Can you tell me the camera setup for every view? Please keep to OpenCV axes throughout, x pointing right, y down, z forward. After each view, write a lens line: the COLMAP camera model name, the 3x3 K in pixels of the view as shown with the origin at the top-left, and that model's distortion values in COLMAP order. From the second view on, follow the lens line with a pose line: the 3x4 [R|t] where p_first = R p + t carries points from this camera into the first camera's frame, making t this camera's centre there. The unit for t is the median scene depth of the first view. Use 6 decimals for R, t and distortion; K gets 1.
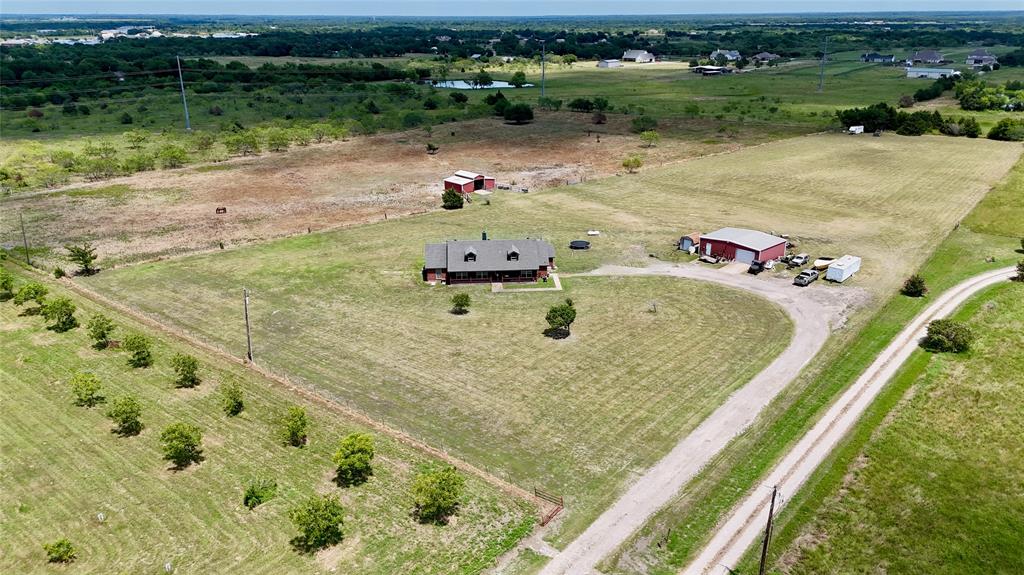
lens RADIAL K [[739.0, 0, 554.6], [0, 739.0, 288.4], [0, 0, 1]] dist [0.067699, -0.069117]
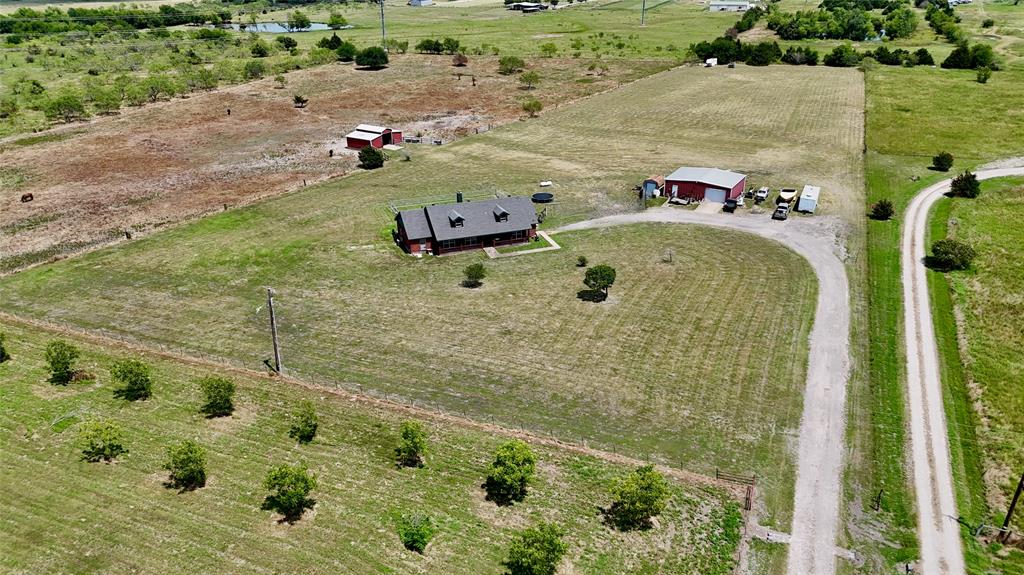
lens RADIAL K [[739.0, 0, 554.6], [0, 739.0, 288.4], [0, 0, 1]] dist [0.067699, -0.069117]
pose [[0.963710, -0.114382, 0.241206, -0.213993], [0.096245, 0.991660, 0.085721, -0.026357], [-0.248999, -0.059395, 0.966681, 0.090578]]
